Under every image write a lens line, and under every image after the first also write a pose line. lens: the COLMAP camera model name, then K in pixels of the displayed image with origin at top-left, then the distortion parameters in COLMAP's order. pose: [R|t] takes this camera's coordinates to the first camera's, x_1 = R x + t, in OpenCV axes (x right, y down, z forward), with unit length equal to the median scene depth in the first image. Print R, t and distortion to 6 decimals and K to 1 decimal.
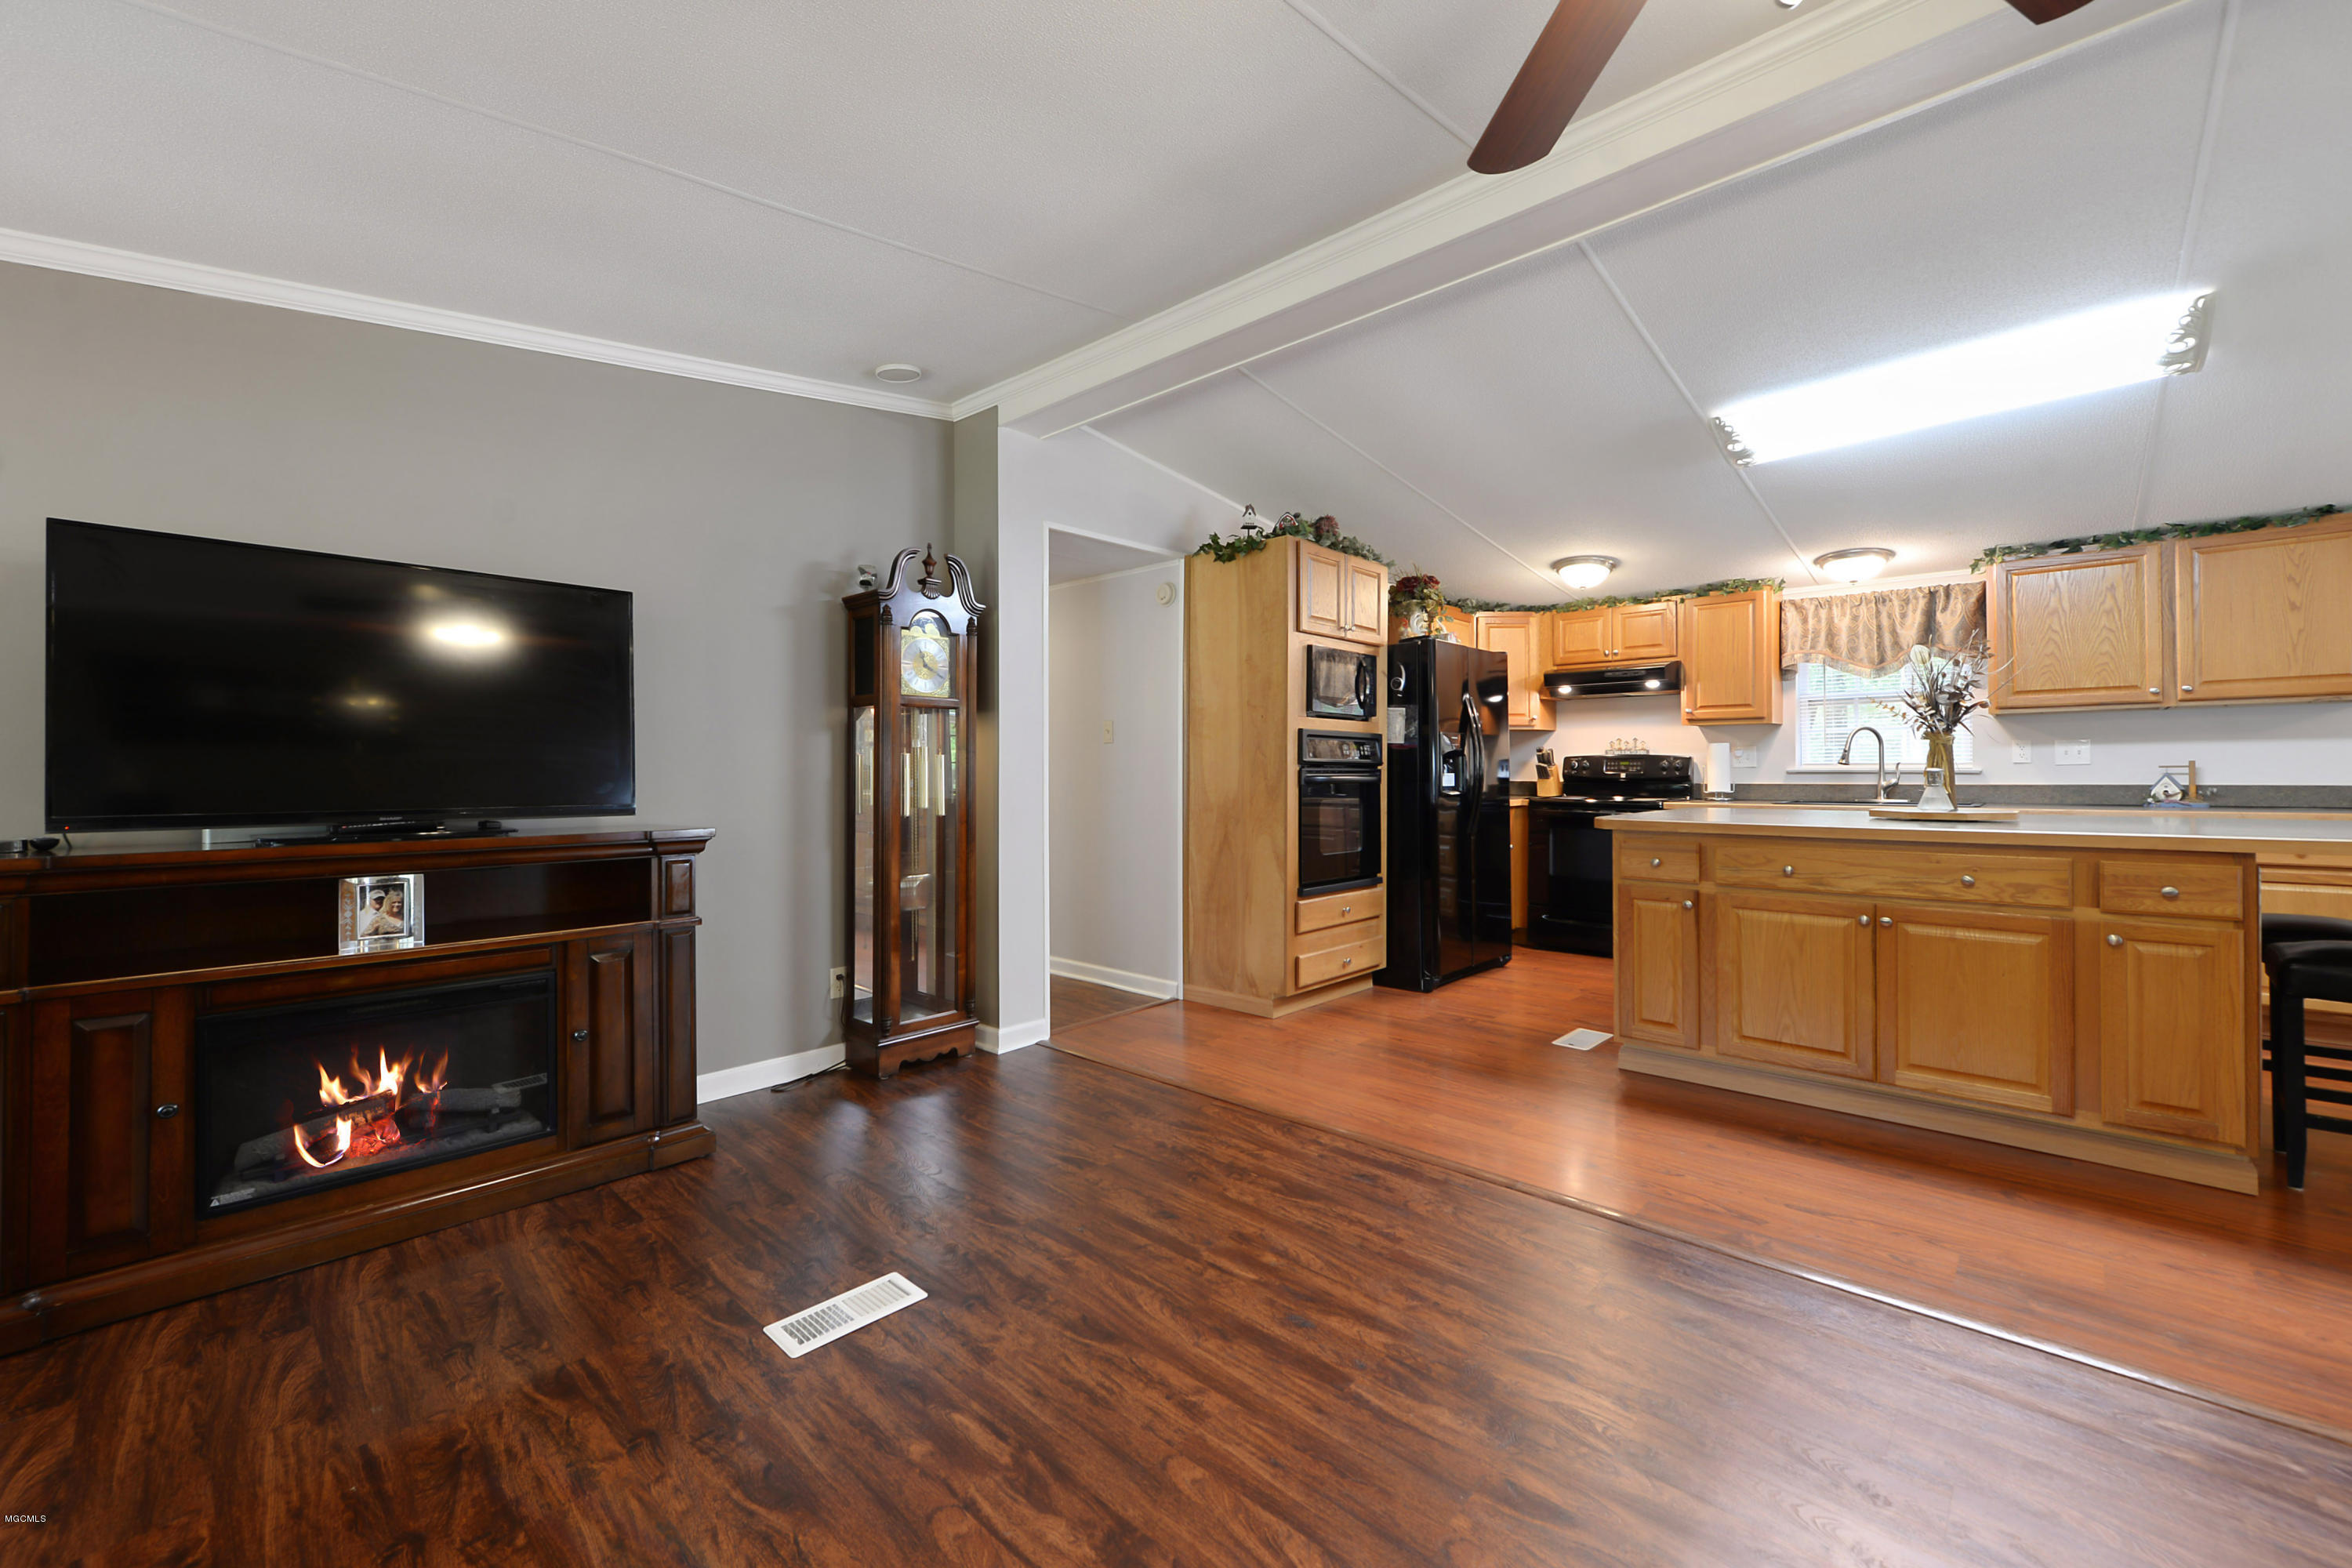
lens RADIAL K [[940.9, 0, 1170.4], [0, 940.9, 777.4], [0, 0, 1]] dist [-0.000140, 0.000297]
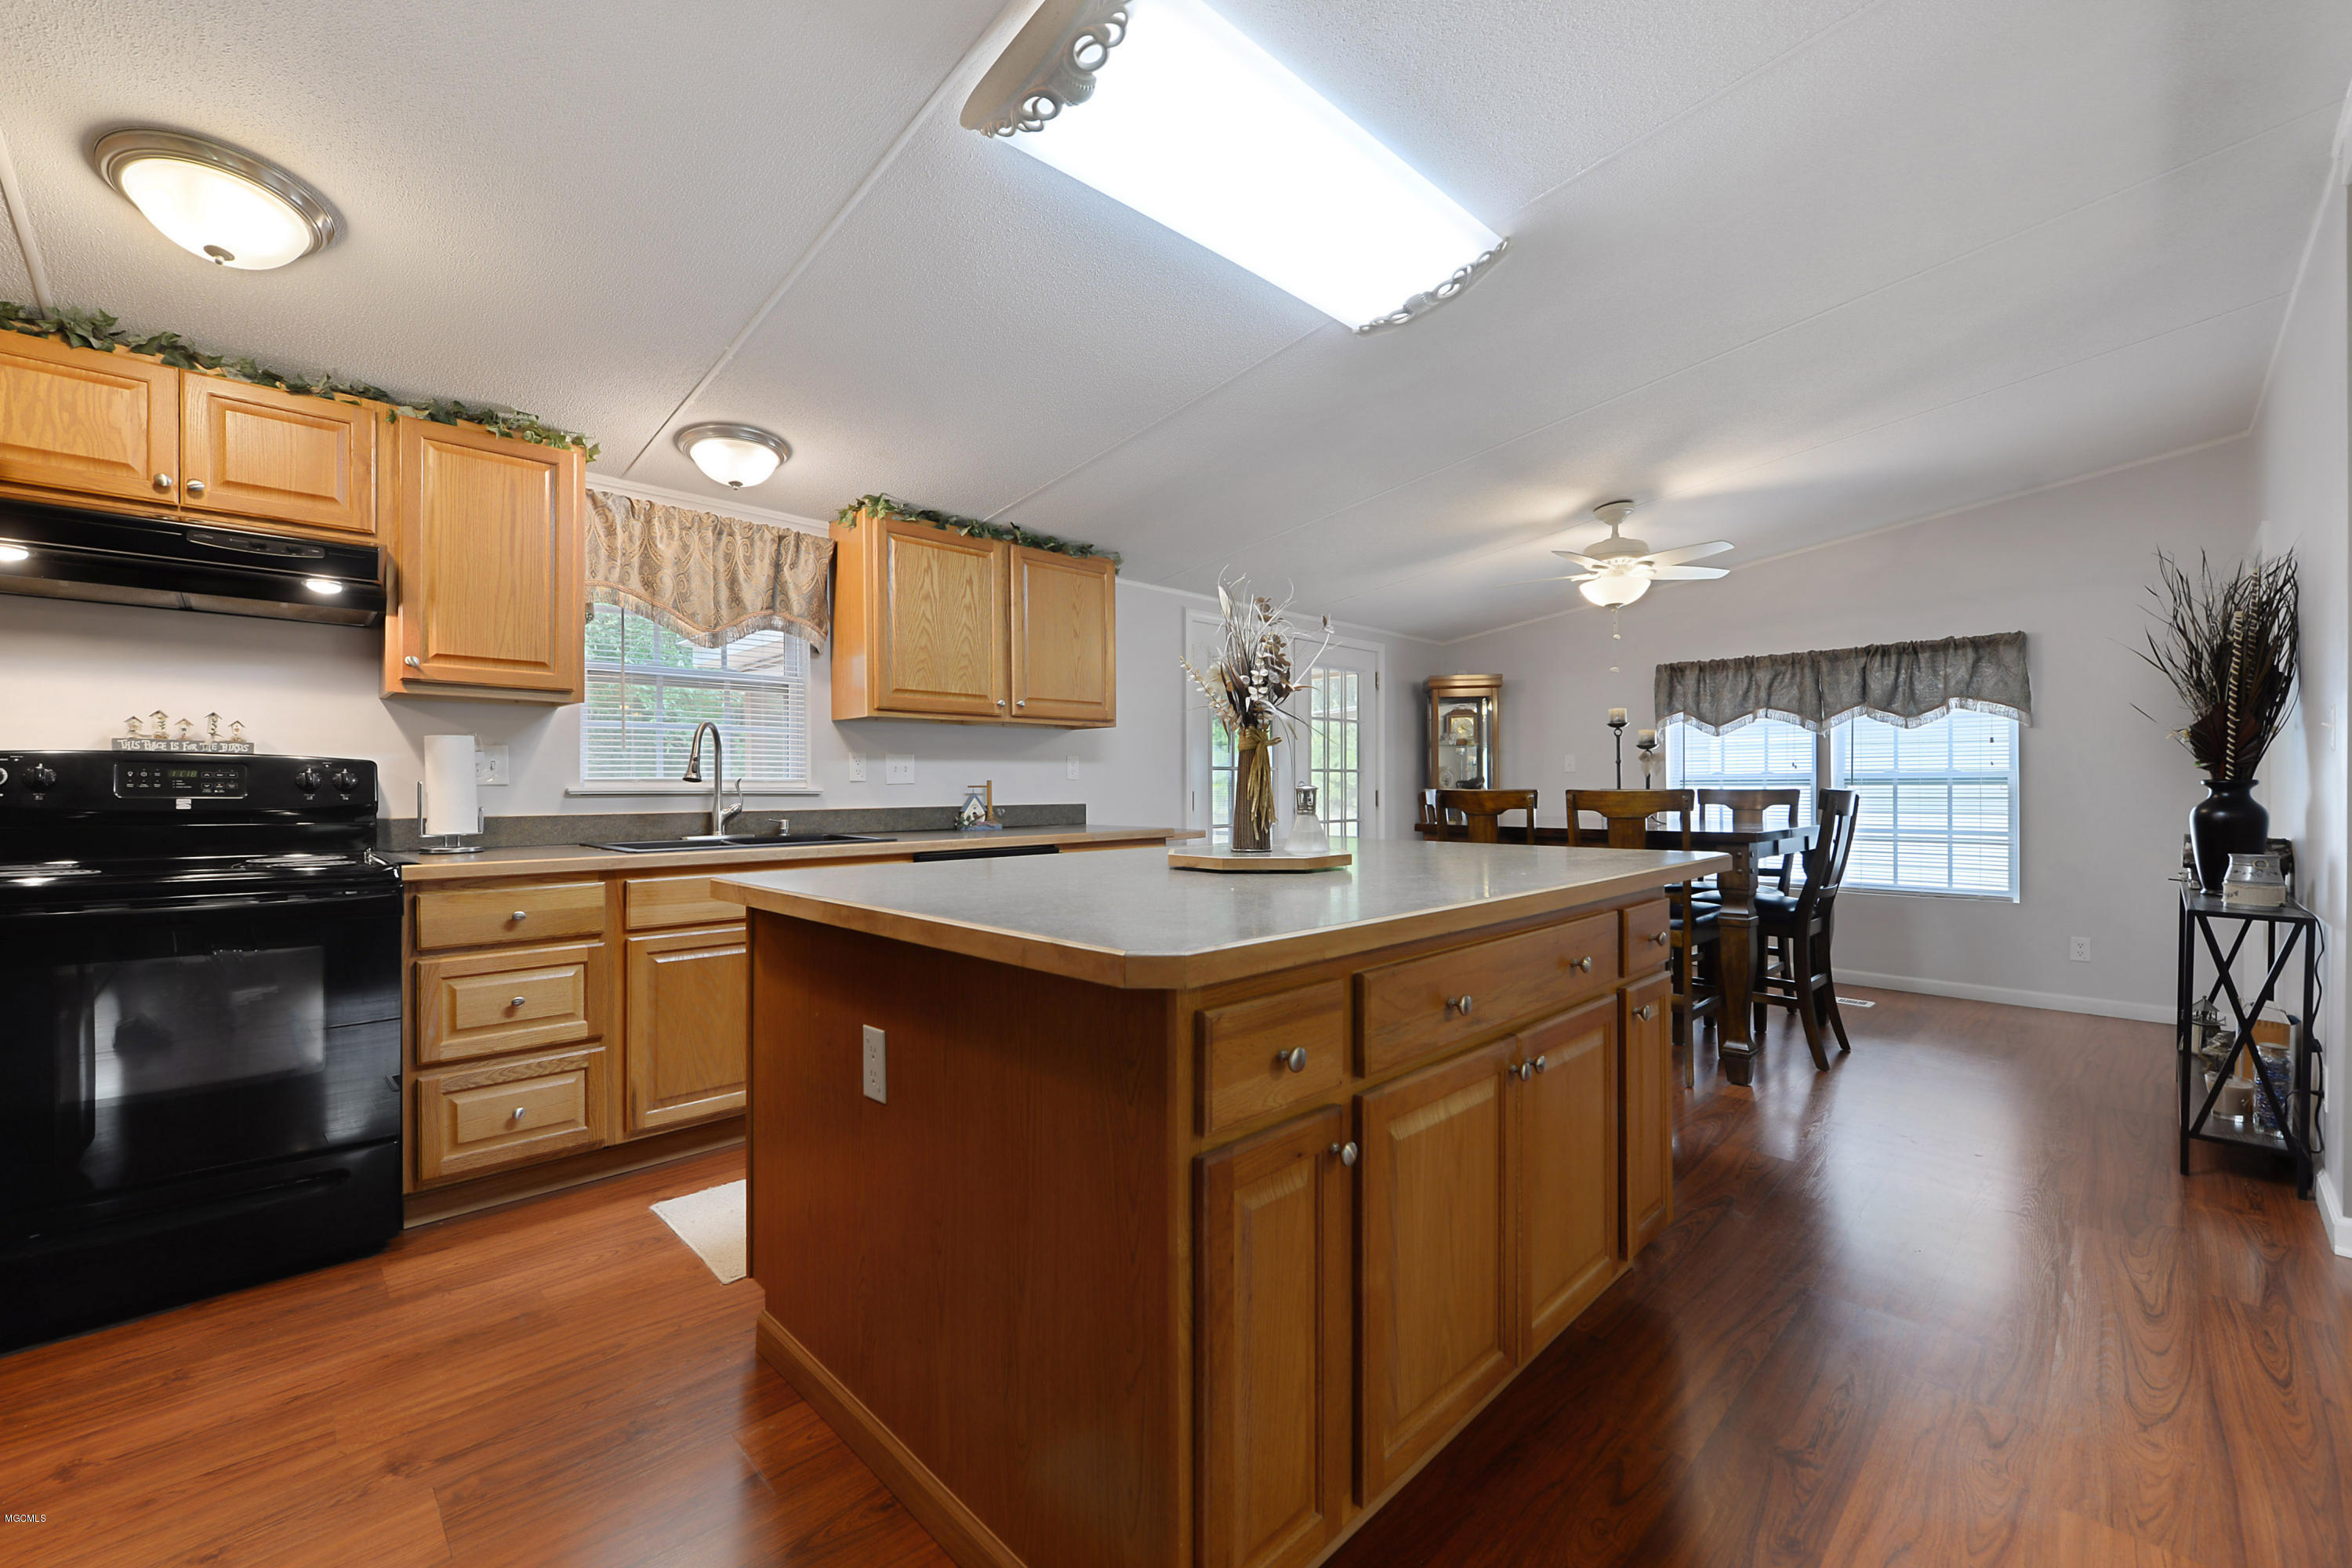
lens RADIAL K [[946.1, 0, 1171.0], [0, 946.1, 789.9], [0, 0, 1]] dist [-0.001047, -0.000415]
pose [[0.032439, -0.000515, 0.999474, 0.156462], [0.005570, 0.999984, 0.000335, -0.008938], [-0.999458, 0.005556, 0.032441, 0.951689]]
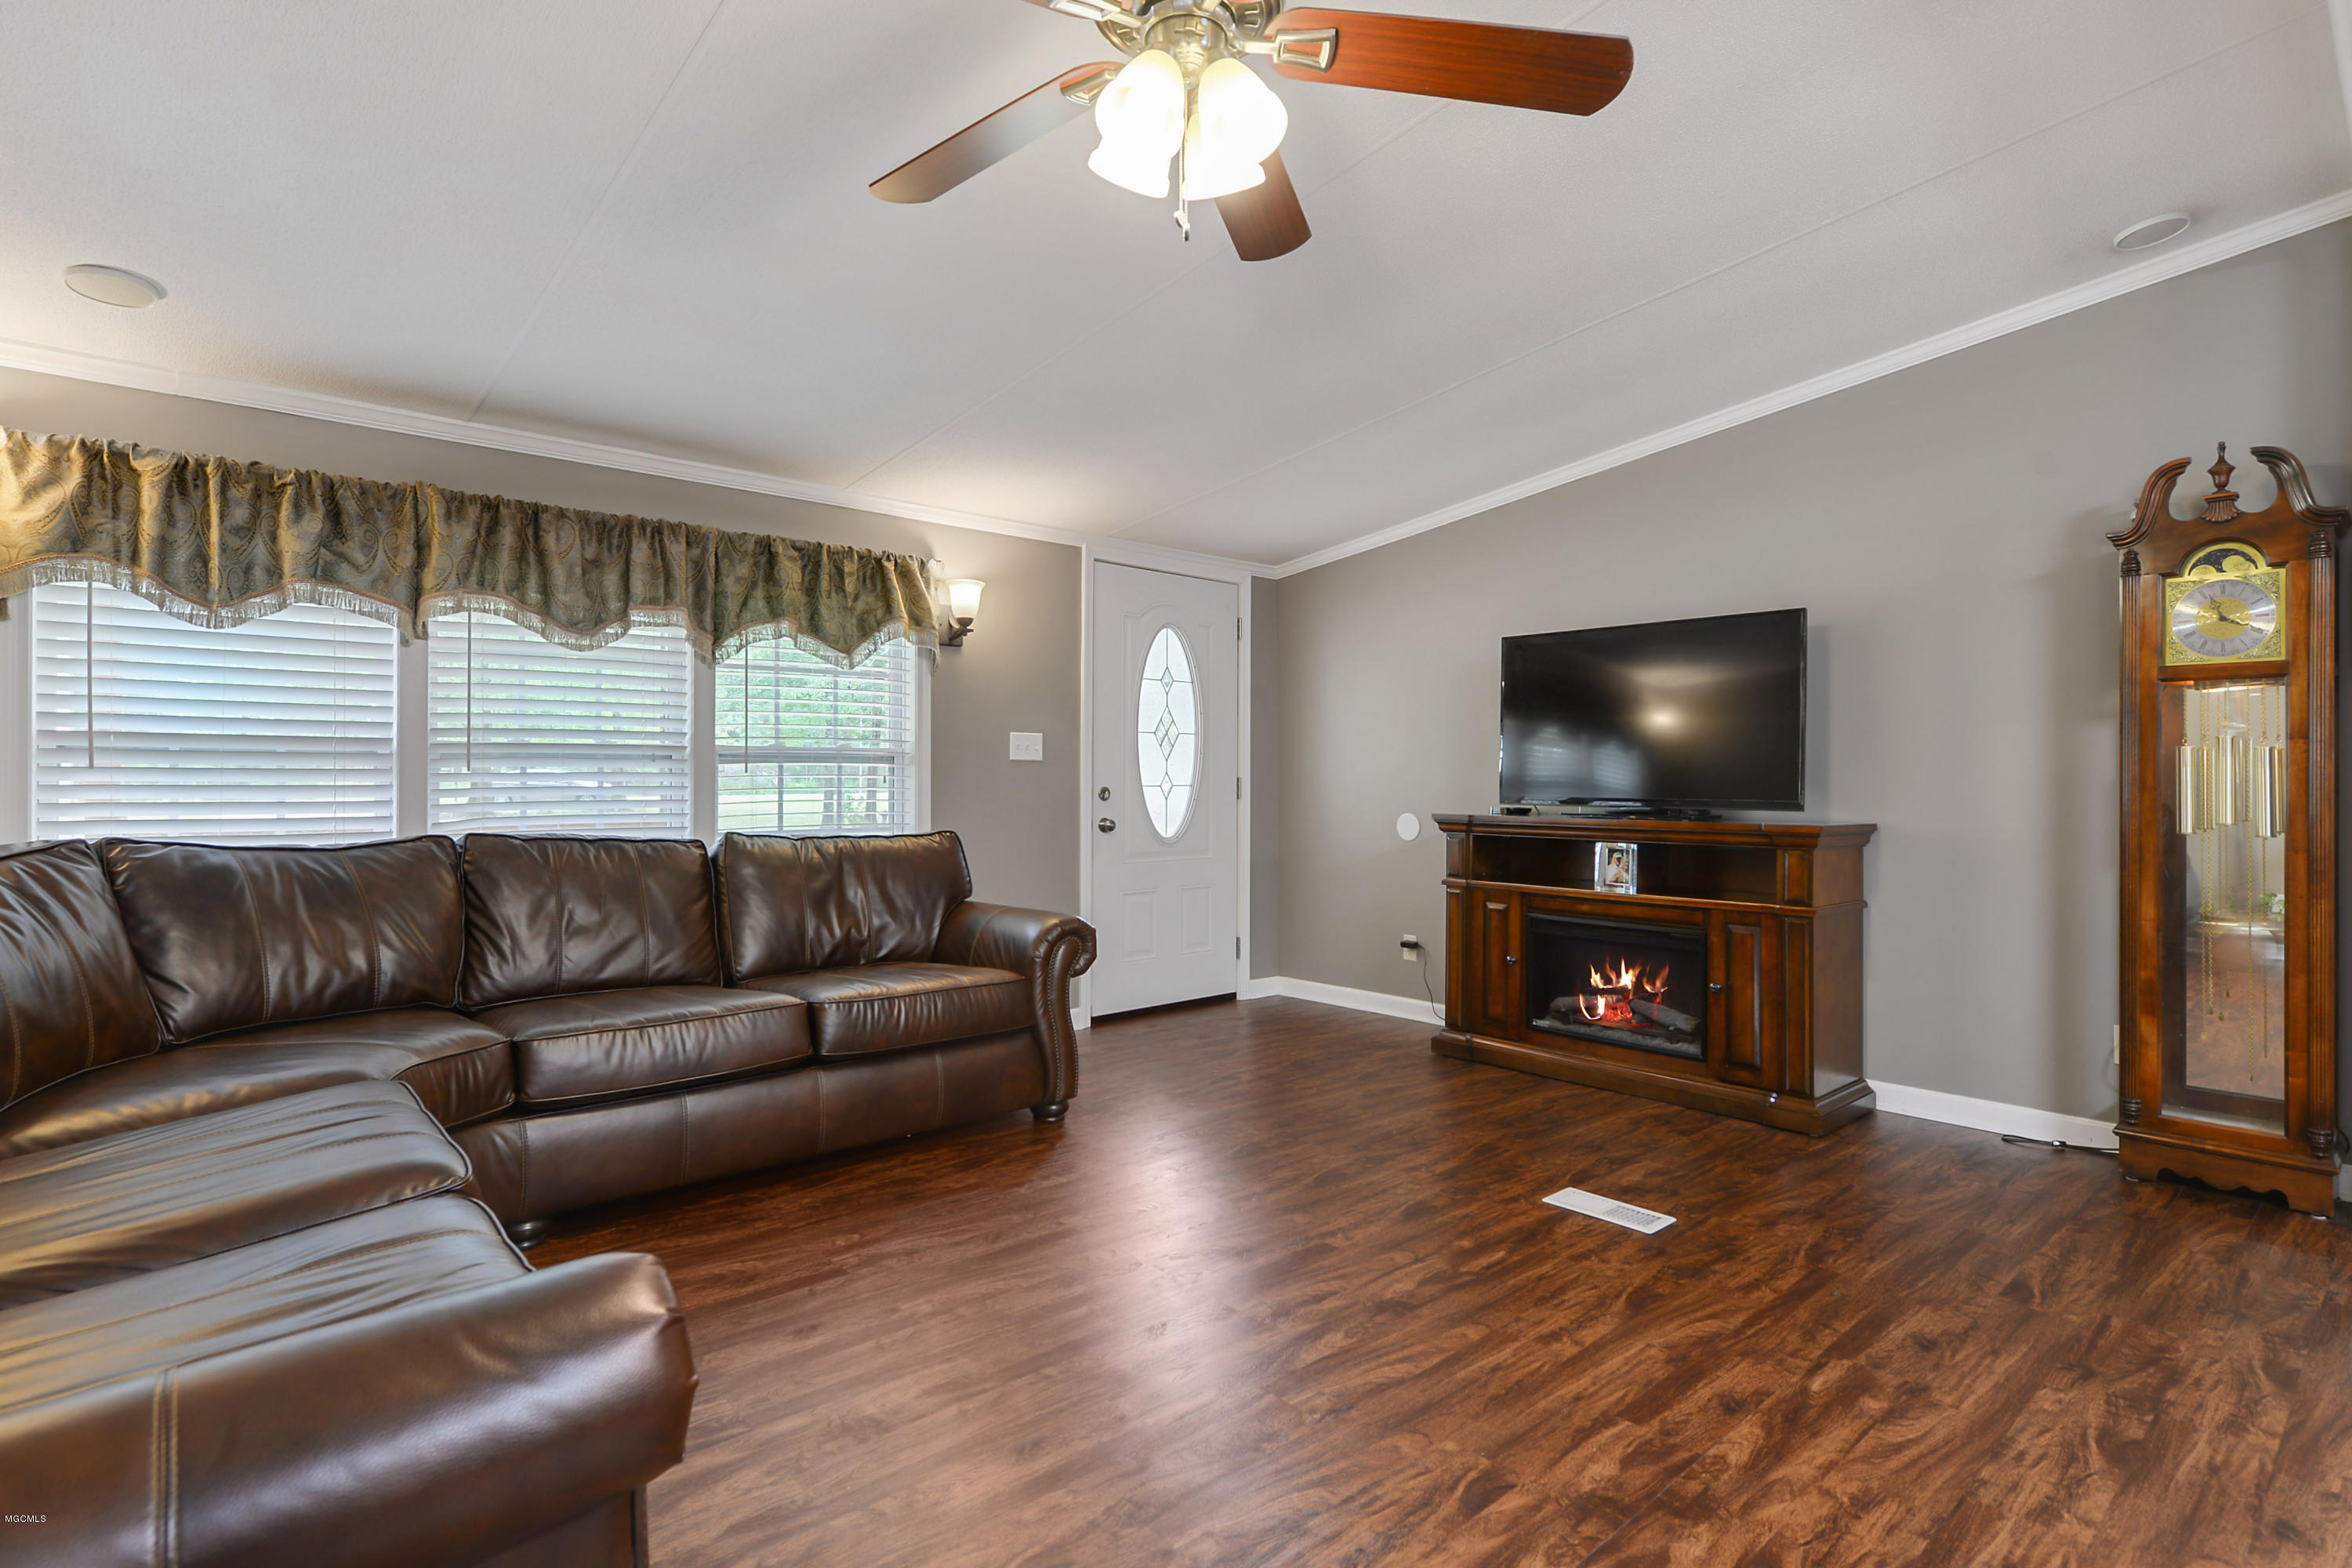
lens RADIAL K [[1146.8, 0, 1174.8], [0, 1146.8, 768.1], [0, 0, 1]] dist [0.003778, -0.000099]
pose [[-0.082774, -0.001345, -0.996567, 0.653338], [-0.003721, 0.999993, -0.001041, -0.004443], [0.996561, 0.003622, -0.082778, 0.301265]]
